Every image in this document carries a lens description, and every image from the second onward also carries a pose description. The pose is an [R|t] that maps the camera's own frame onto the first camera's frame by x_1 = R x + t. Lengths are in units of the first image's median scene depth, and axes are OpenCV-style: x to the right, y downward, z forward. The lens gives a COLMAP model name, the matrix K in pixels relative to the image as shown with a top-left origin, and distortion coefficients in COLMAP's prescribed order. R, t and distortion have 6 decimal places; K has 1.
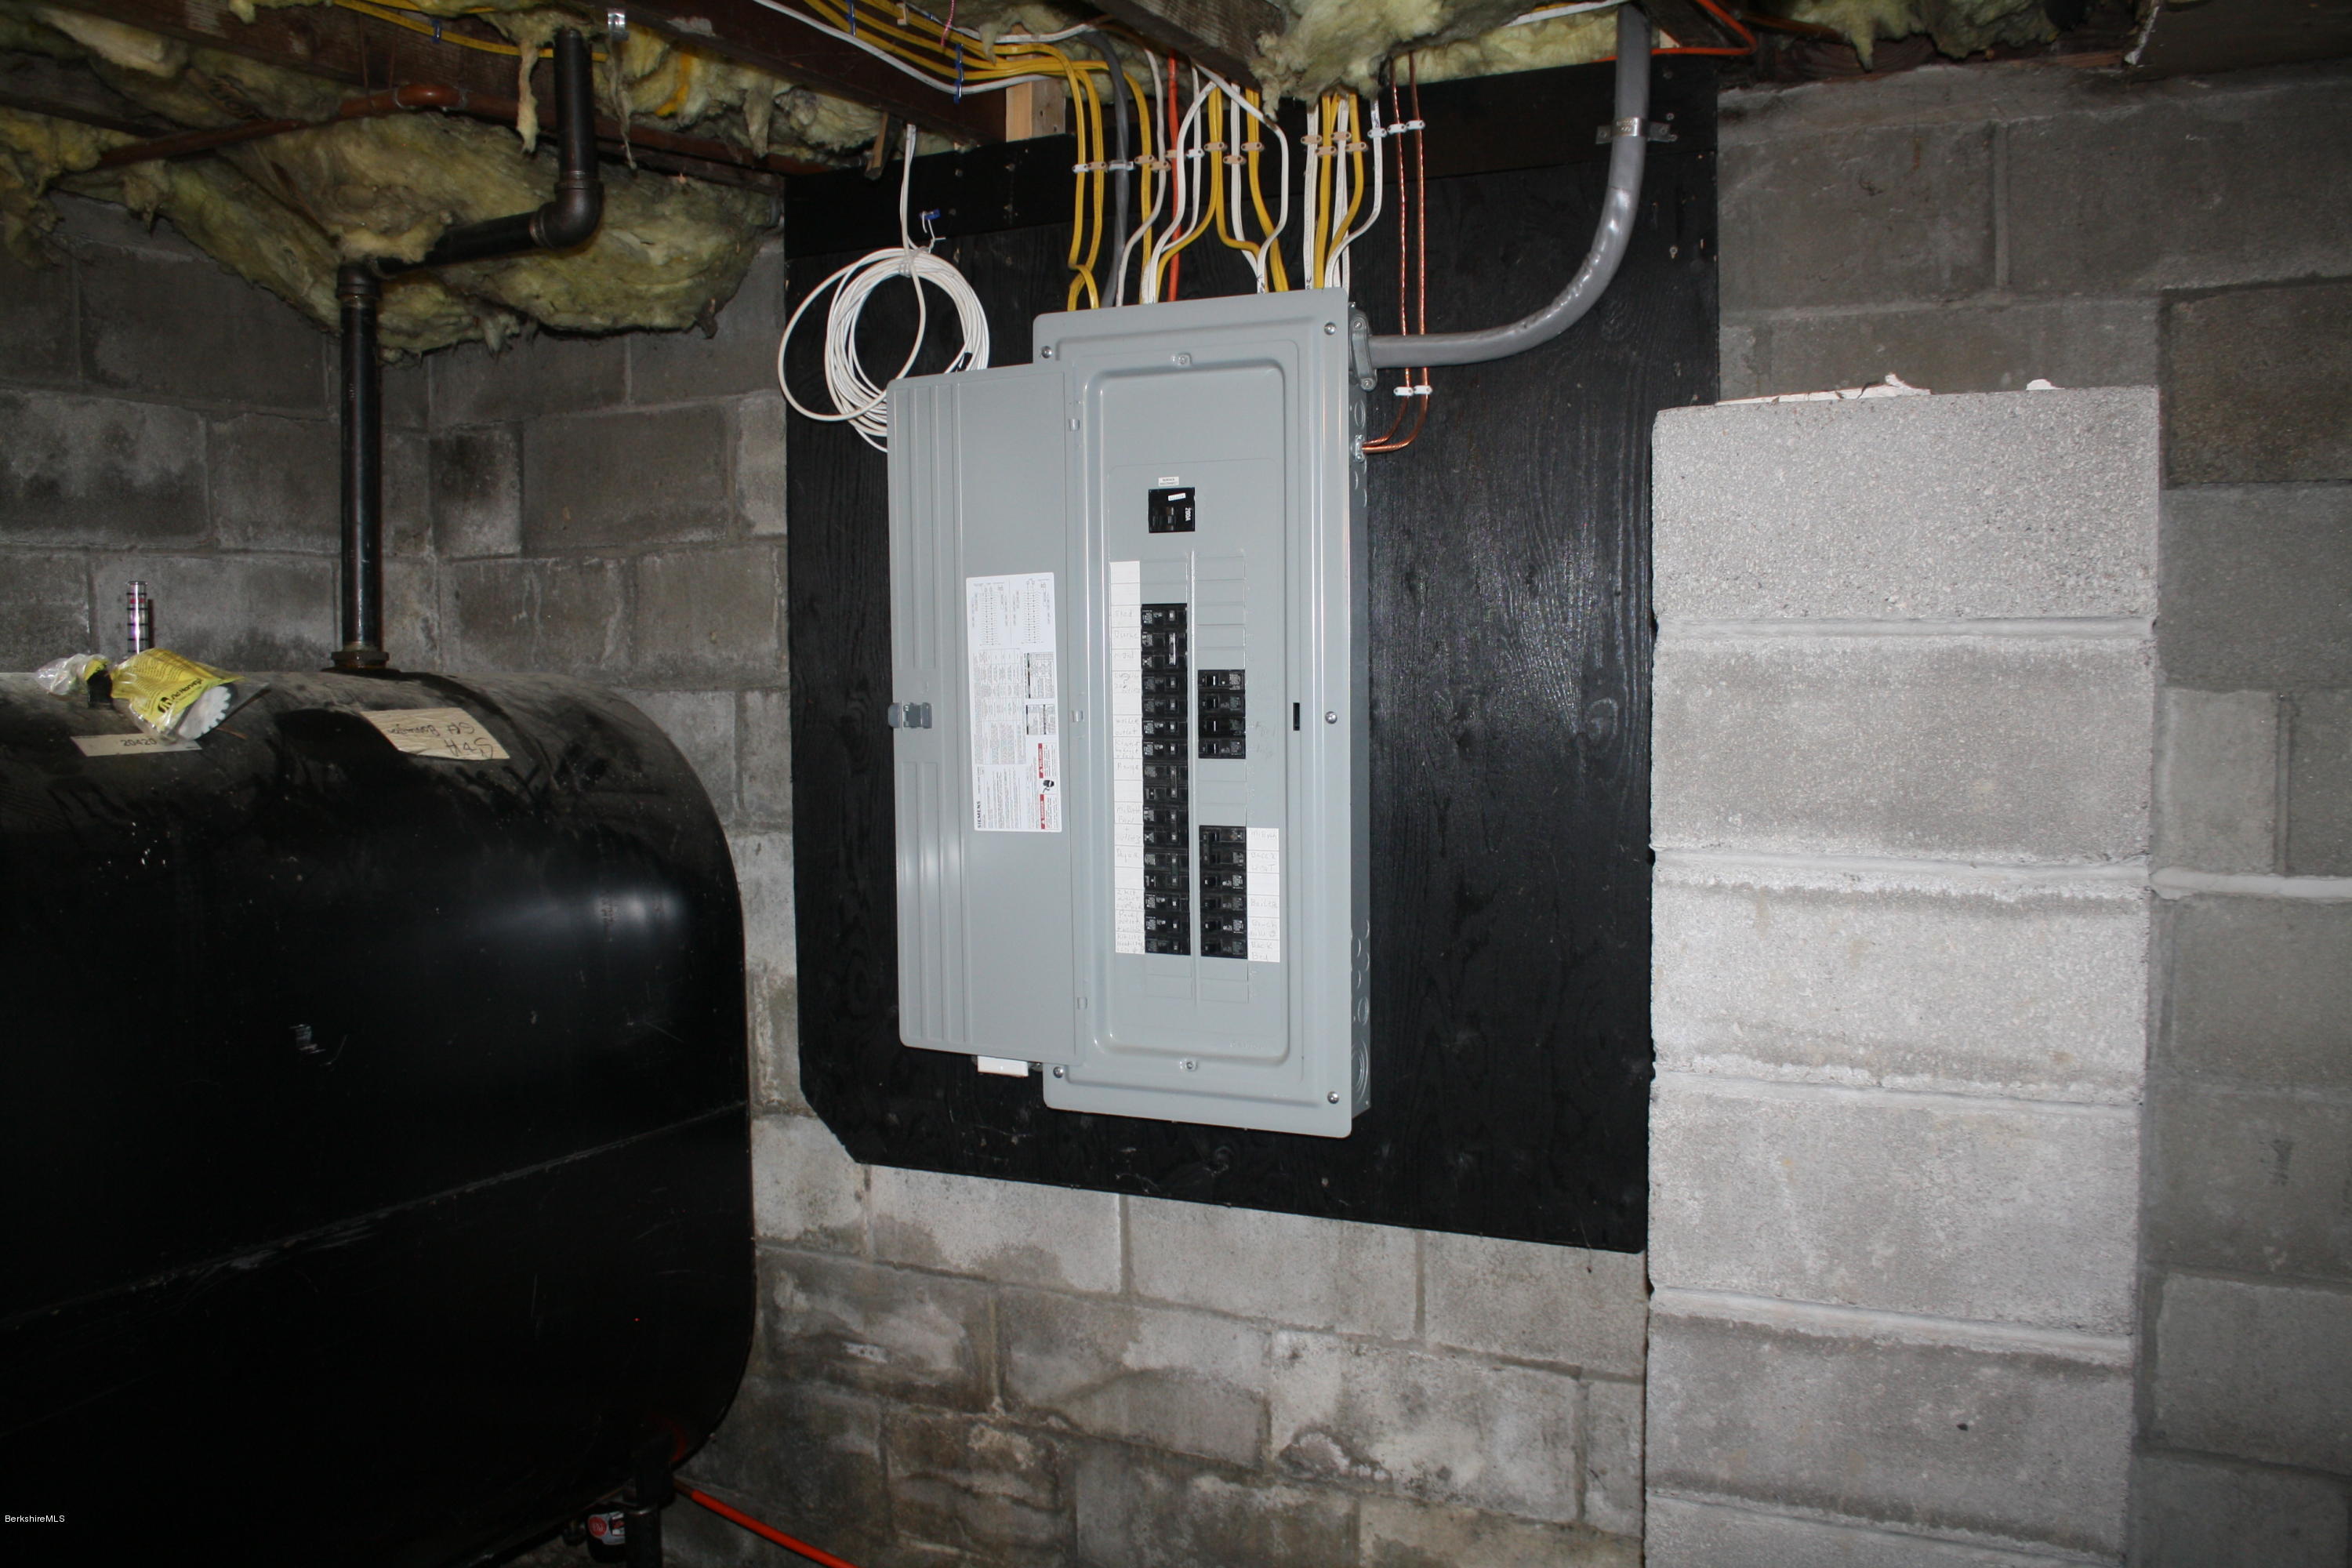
lens RADIAL K [[2012.4, 0, 1176.0], [0, 2012.4, 784.0], [0, 0, 1]] dist [-0.164481, 0.152391]
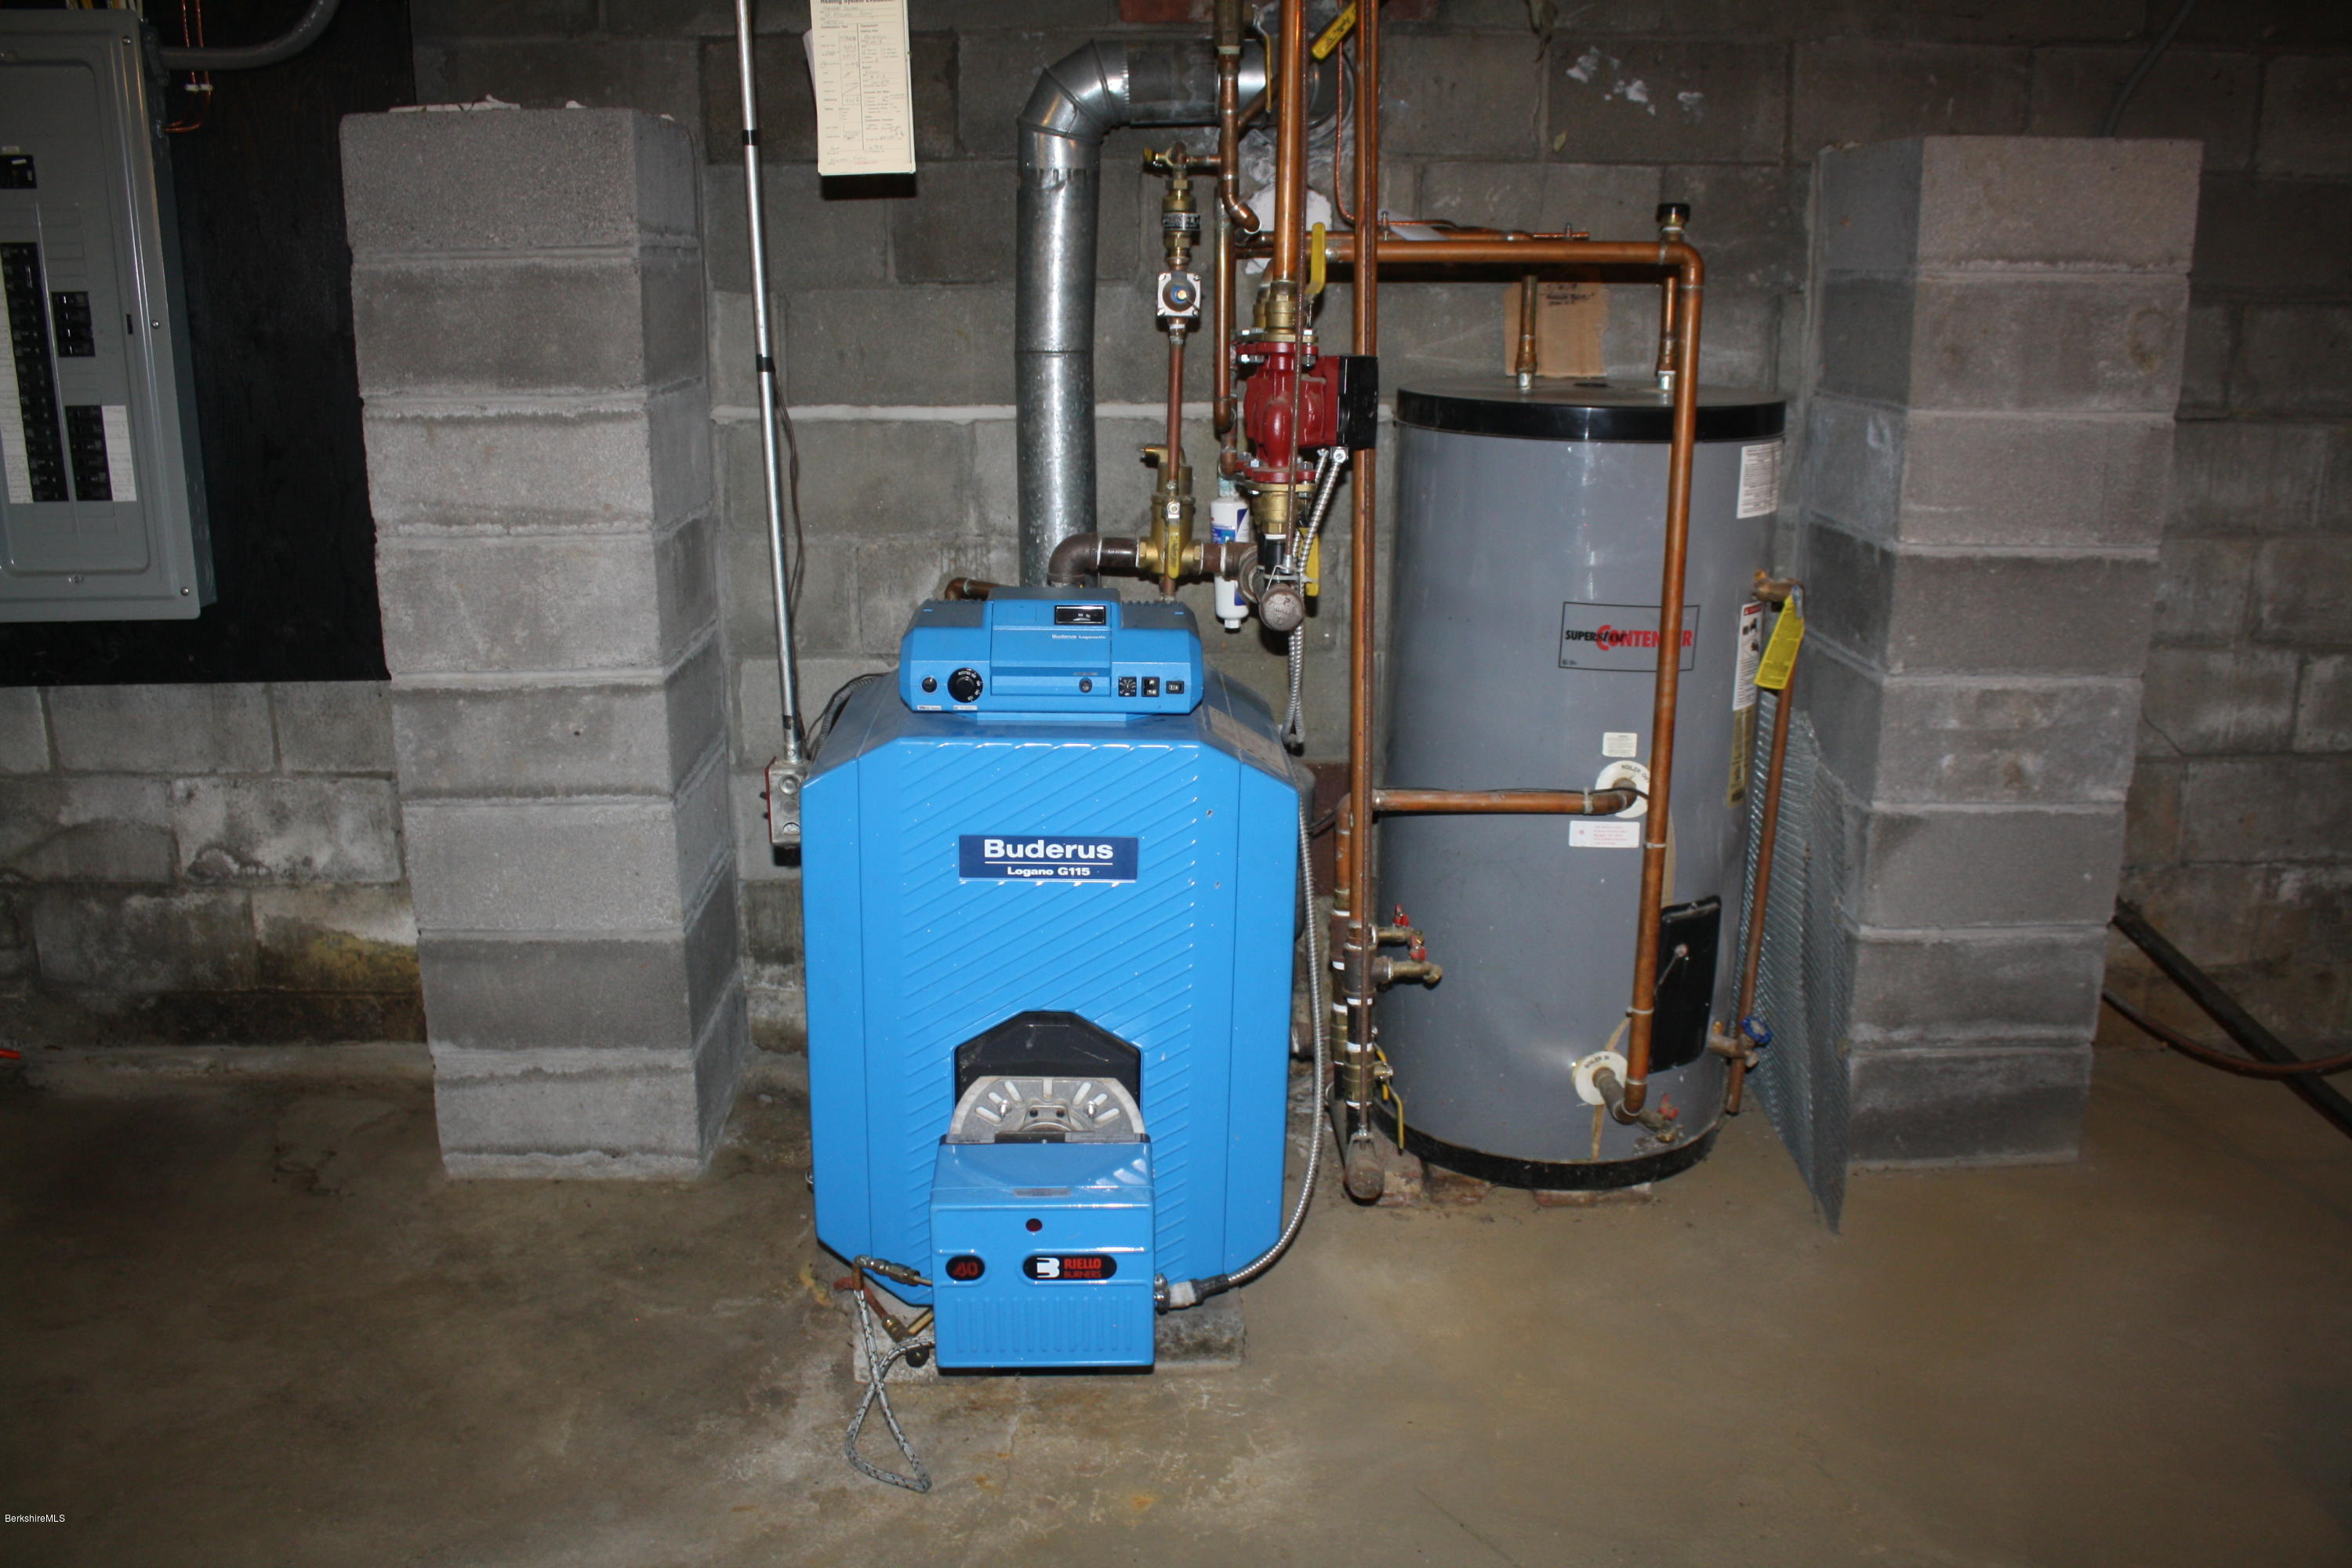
lens RADIAL K [[2012.4, 0, 1176.0], [0, 2012.4, 784.0], [0, 0, 1]] dist [-0.164481, 0.152391]
pose [[0.884658, -0.105596, 0.454126, 0.058889], [0.025401, 0.983484, 0.179203, 0.059463], [-0.465549, -0.146998, 0.872729, -0.581773]]
